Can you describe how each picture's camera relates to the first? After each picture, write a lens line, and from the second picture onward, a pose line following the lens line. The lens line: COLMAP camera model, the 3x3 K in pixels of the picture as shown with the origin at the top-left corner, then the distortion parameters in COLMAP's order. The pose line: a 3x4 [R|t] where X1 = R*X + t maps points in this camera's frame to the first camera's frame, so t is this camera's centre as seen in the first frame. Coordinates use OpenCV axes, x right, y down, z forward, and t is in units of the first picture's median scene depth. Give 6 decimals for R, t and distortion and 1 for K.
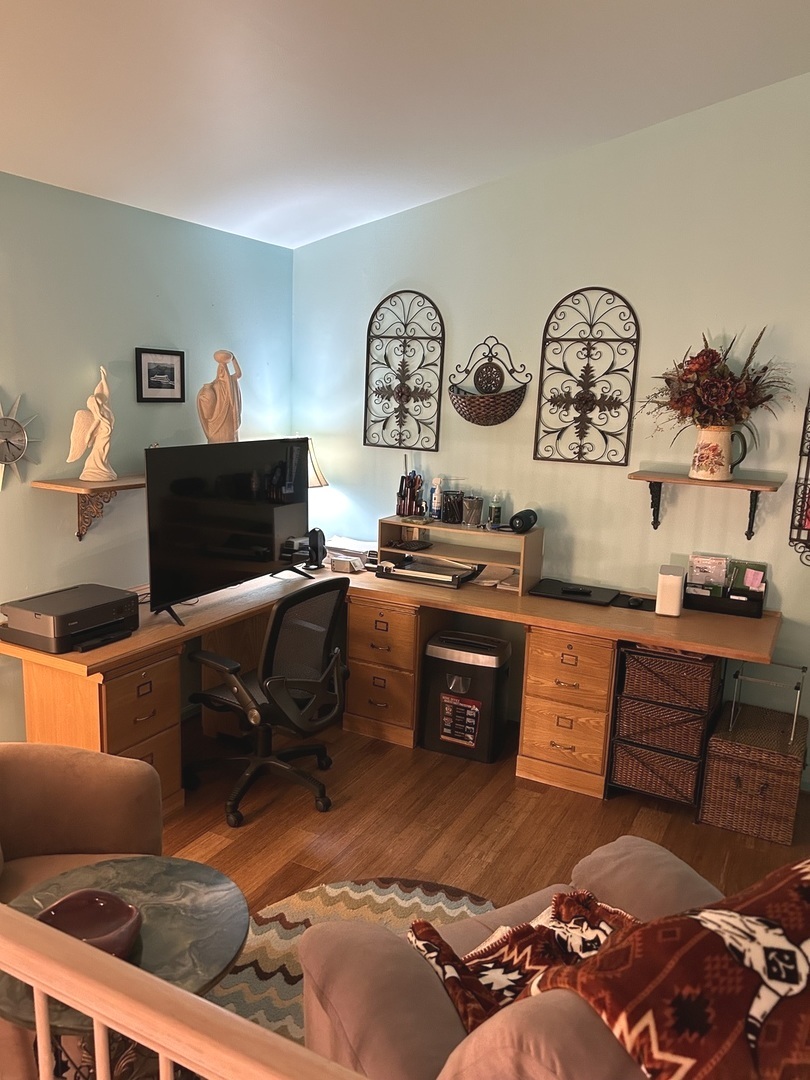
lens RADIAL K [[807.0, 0, 407.0], [0, 807.0, 540.2], [0, 0, 1]] dist [0.028394, -0.023138]
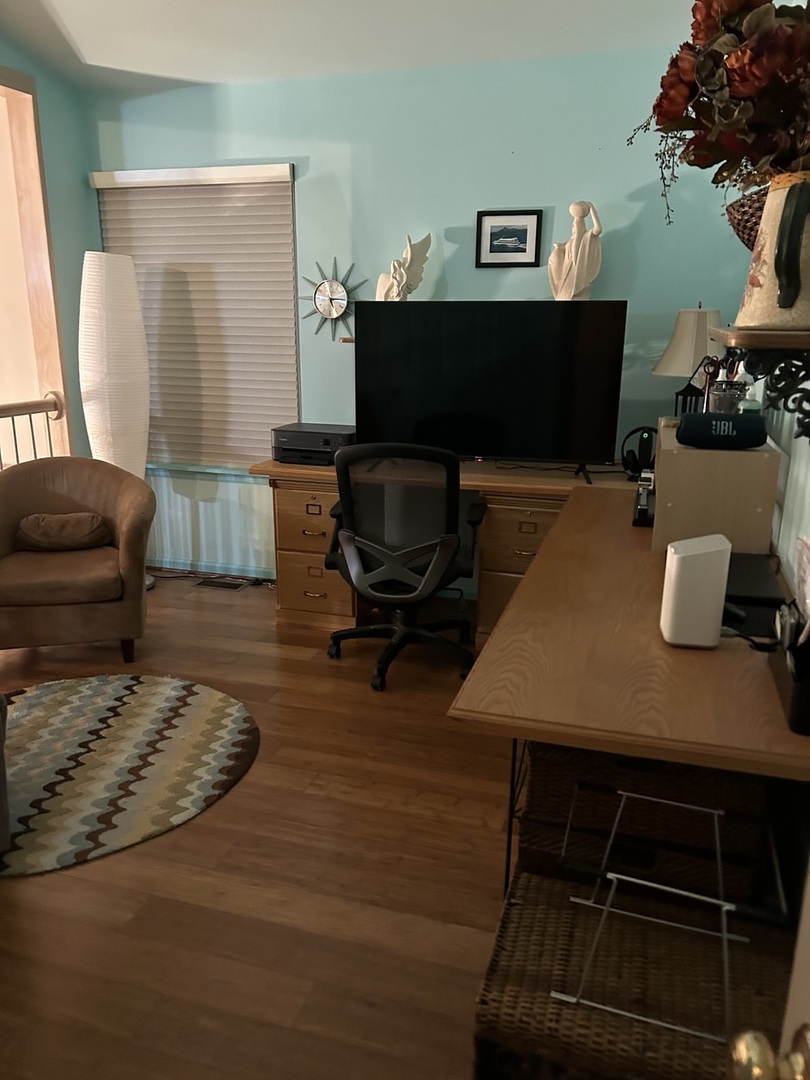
lens RADIAL K [[807.0, 0, 405.8], [0, 807.0, 542.0], [0, 0, 1]] dist [0.028394, -0.023138]
pose [[0.195750, 0.224230, -0.954674, 0.697418], [-0.186581, 0.964241, 0.188220, -0.012794], [0.962741, 0.141280, 0.230587, 0.726471]]
